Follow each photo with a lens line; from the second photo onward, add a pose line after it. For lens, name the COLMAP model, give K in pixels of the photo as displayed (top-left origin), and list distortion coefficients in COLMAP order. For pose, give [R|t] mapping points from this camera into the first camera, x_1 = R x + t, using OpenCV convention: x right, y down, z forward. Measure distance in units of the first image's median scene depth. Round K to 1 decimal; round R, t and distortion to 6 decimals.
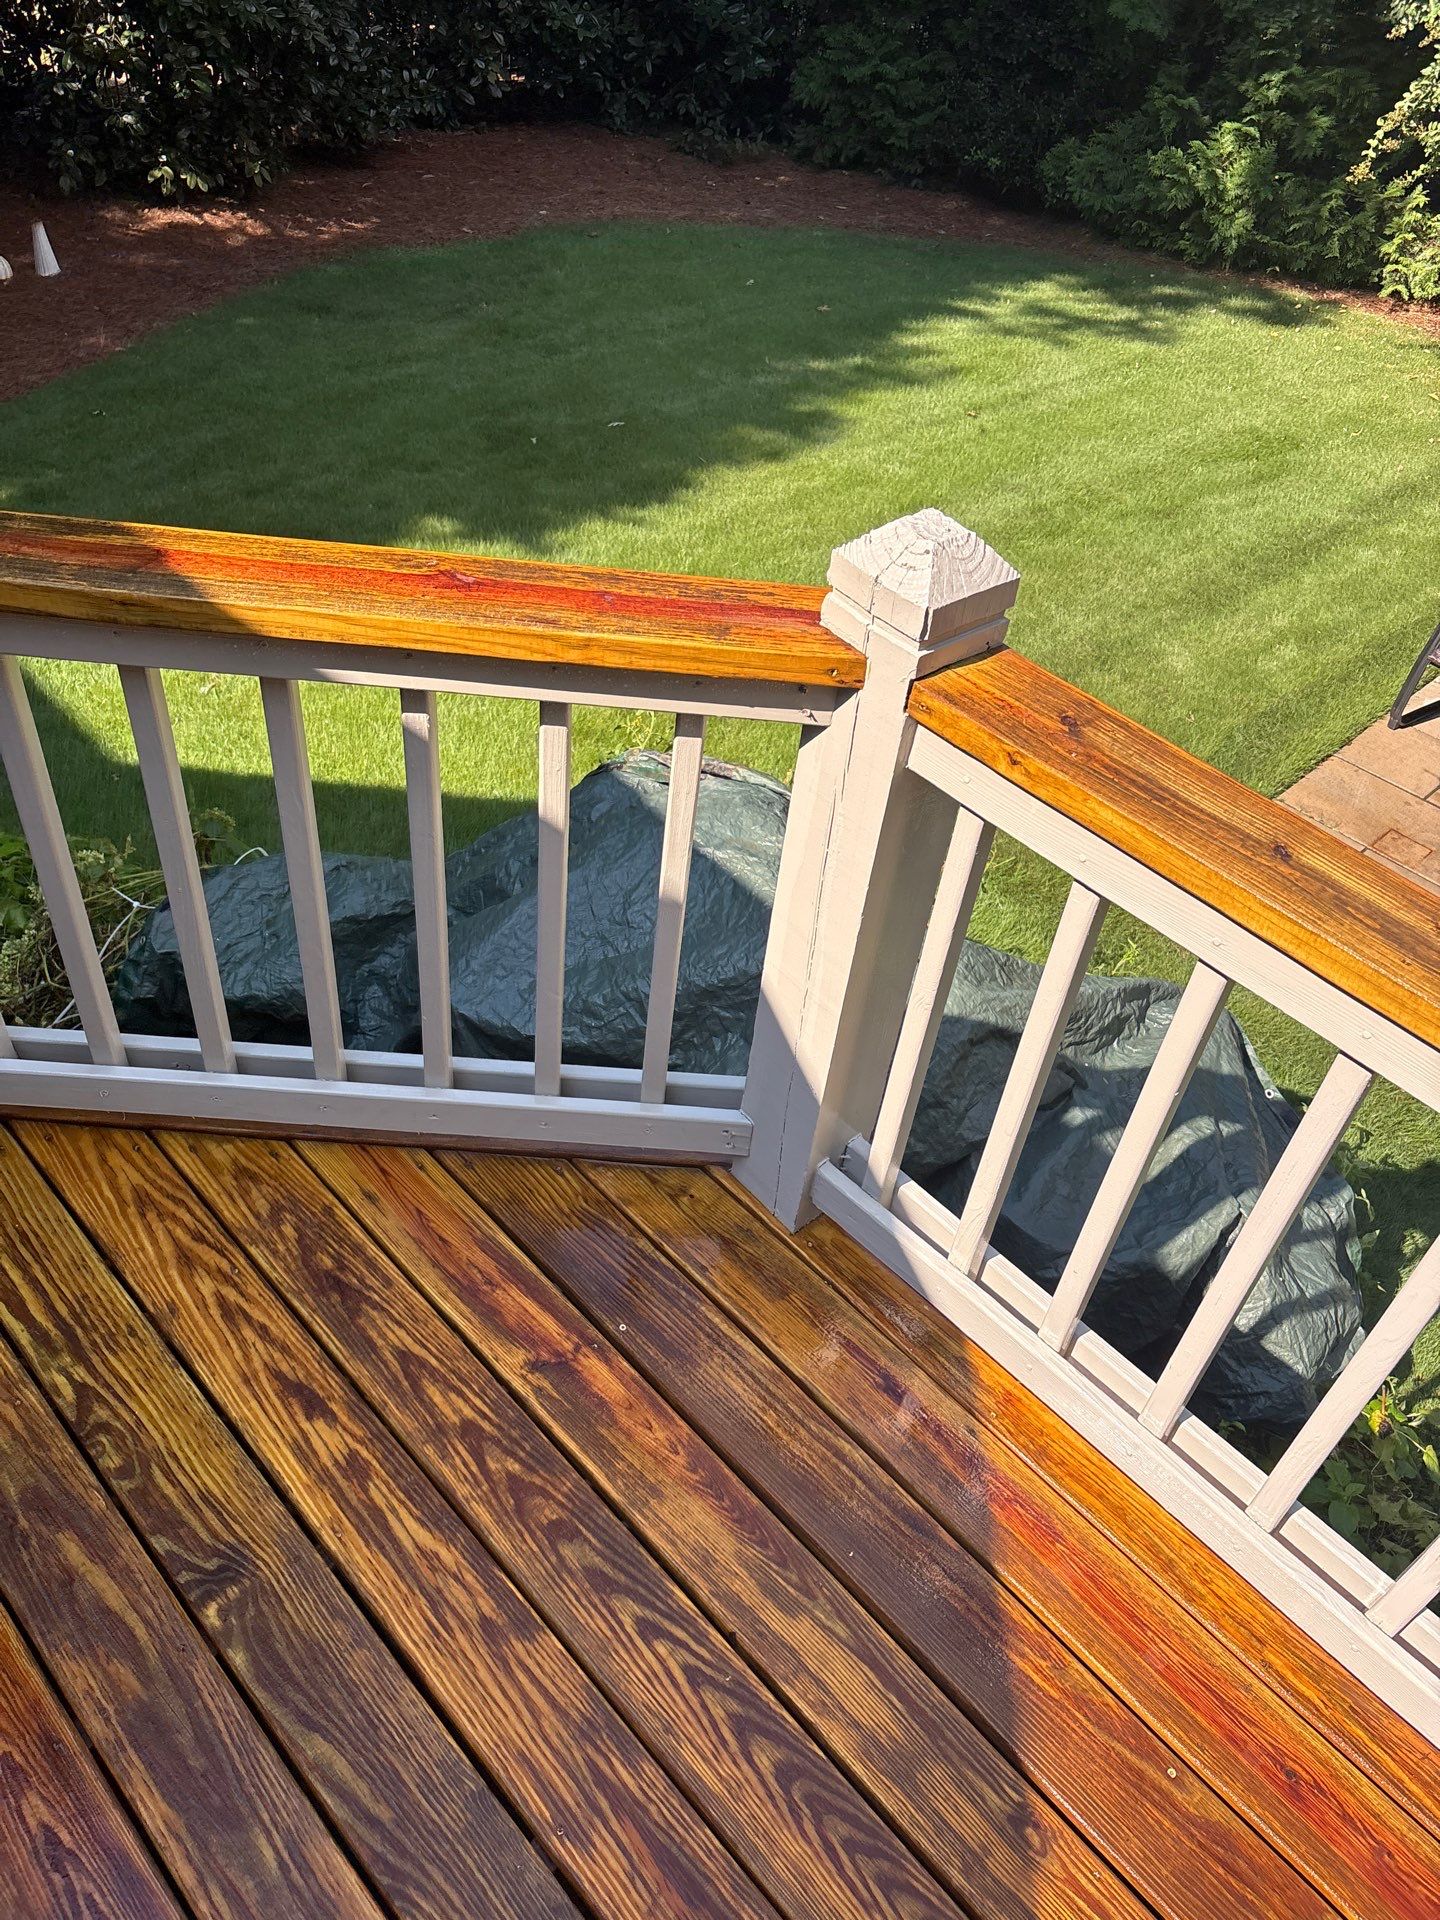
lens RADIAL K [[1457.4, 0, 720.0], [0, 1457.4, 960.0], [0, 0, 1]] dist [0.023524, -0.018293]
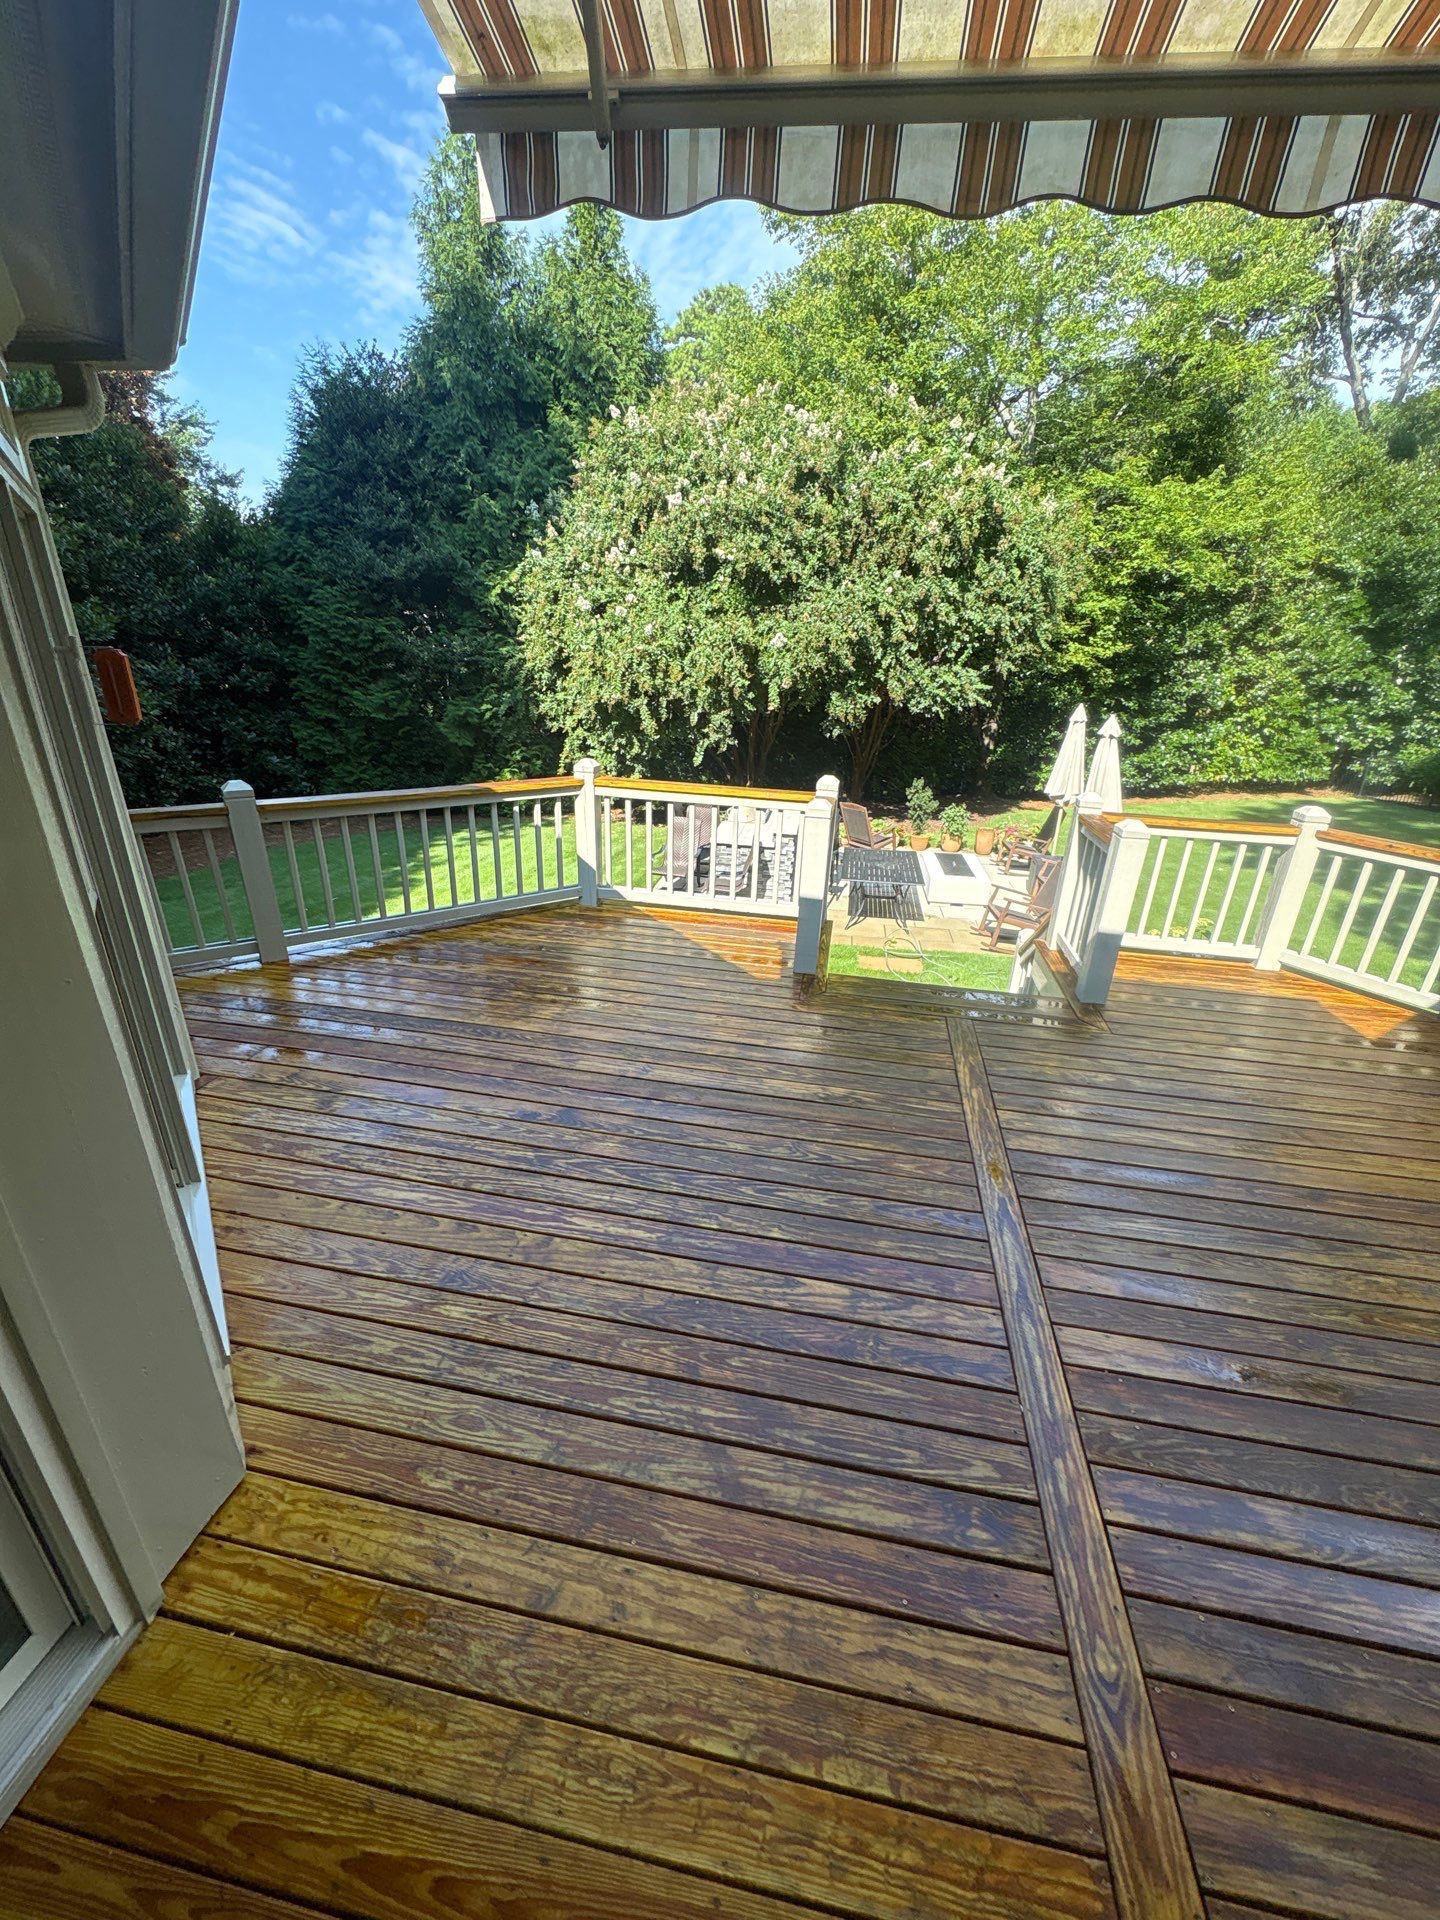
lens RADIAL K [[766.2, 0, 720.0], [0, 766.2, 960.0], [0, 0, 1]] dist [-0.000208, -0.000828]
pose [[0.802388, -0.290657, 0.521240, -1.167537], [0.434822, 0.882949, -0.177002, 1.122238], [-0.408781, 0.368671, 0.834853, -1.500529]]
